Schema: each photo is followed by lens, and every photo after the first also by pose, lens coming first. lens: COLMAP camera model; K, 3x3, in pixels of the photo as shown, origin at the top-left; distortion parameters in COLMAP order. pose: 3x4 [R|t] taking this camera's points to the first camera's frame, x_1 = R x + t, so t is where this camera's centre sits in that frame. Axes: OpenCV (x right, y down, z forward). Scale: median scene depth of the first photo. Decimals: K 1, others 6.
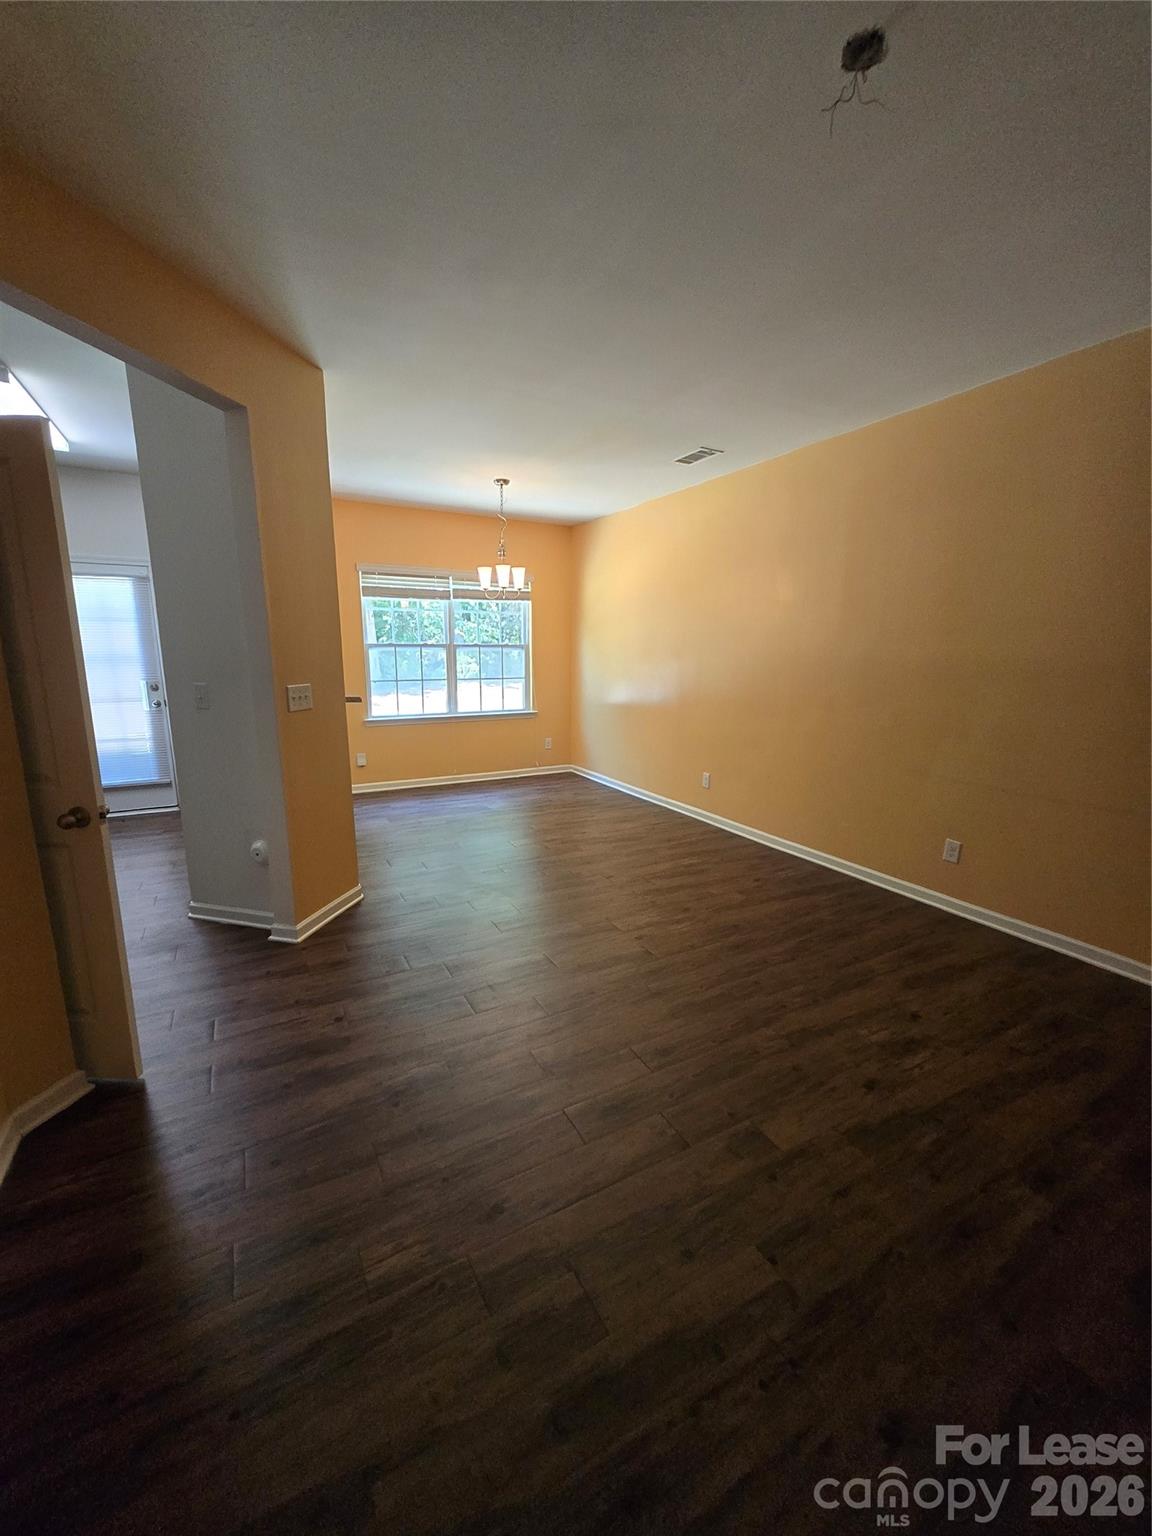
lens RADIAL K [[603.1, 0, 577.5], [0, 603.1, 762.9], [0, 0, 1]] dist [0.000072, 0.000176]
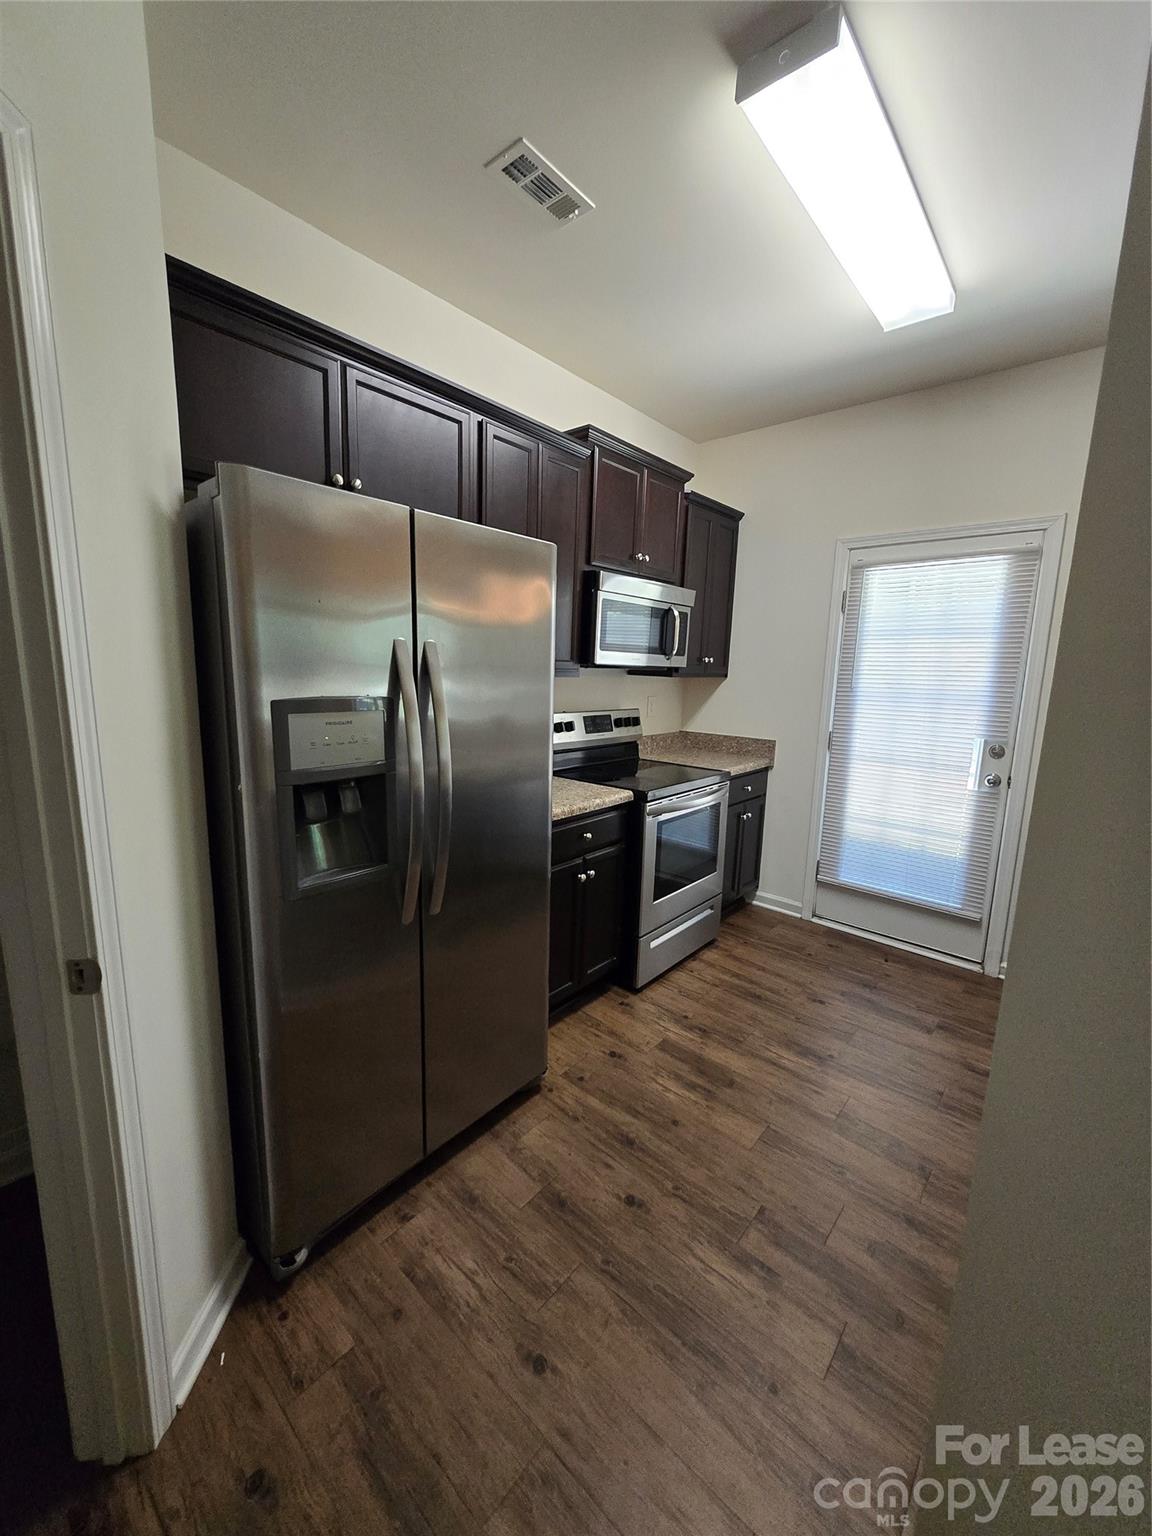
lens RADIAL K [[605.3, 0, 568.8], [0, 605.3, 770.0], [0, 0, 1]] dist [0.000587, -0.000185]
pose [[0.325439, 0.166315, -0.930822, -0.308042], [-0.202056, 0.973904, 0.103369, -0.084699], [0.923722, 0.154438, 0.350551, 0.442665]]
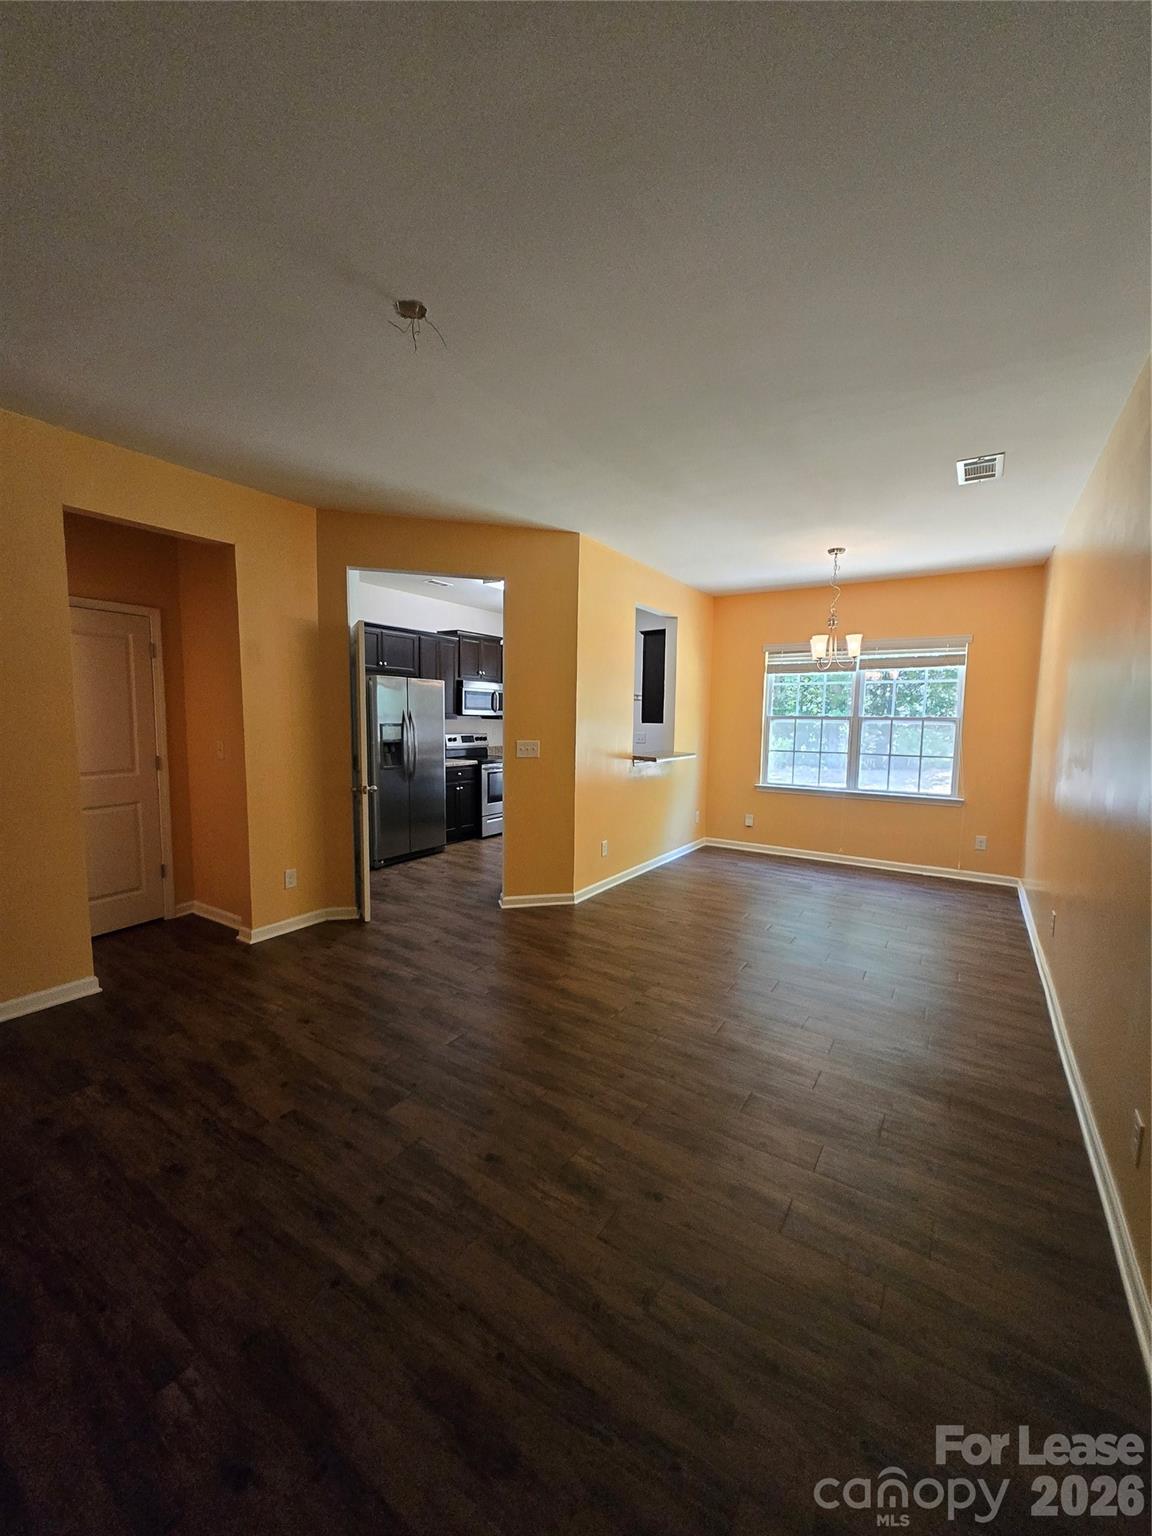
lens RADIAL K [[605.3, 0, 568.8], [0, 605.3, 770.0], [0, 0, 1]] dist [0.000587, -0.000185]
pose [[0.460422, 0.082215, -0.883885, 0.535810], [-0.177571, 0.984108, -0.000961, -0.041512], [0.869759, 0.157394, 0.467704, 0.217719]]
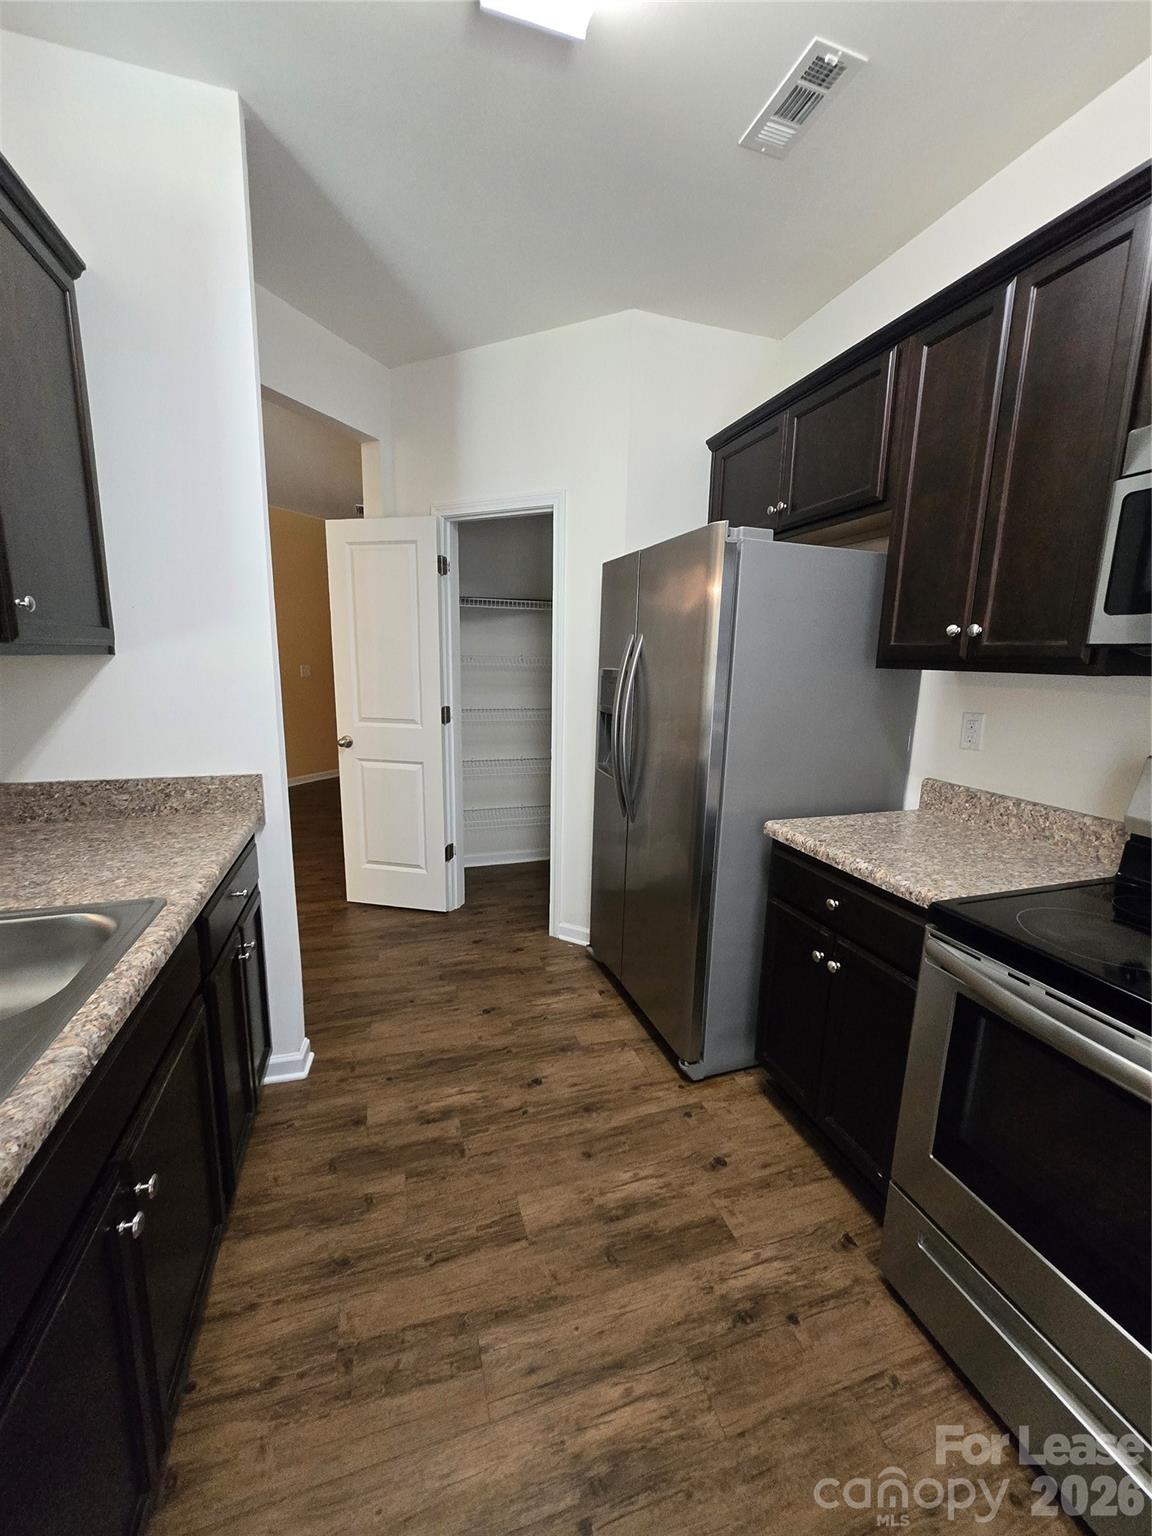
lens RADIAL K [[605.3, 0, 568.8], [0, 605.3, 770.0], [0, 0, 1]] dist [0.000587, -0.000185]
pose [[-0.977700, -0.064526, 0.199847, -0.640660], [0.013189, 0.930883, 0.365080, -0.166257], [-0.209591, 0.359575, -0.909273, 0.896283]]
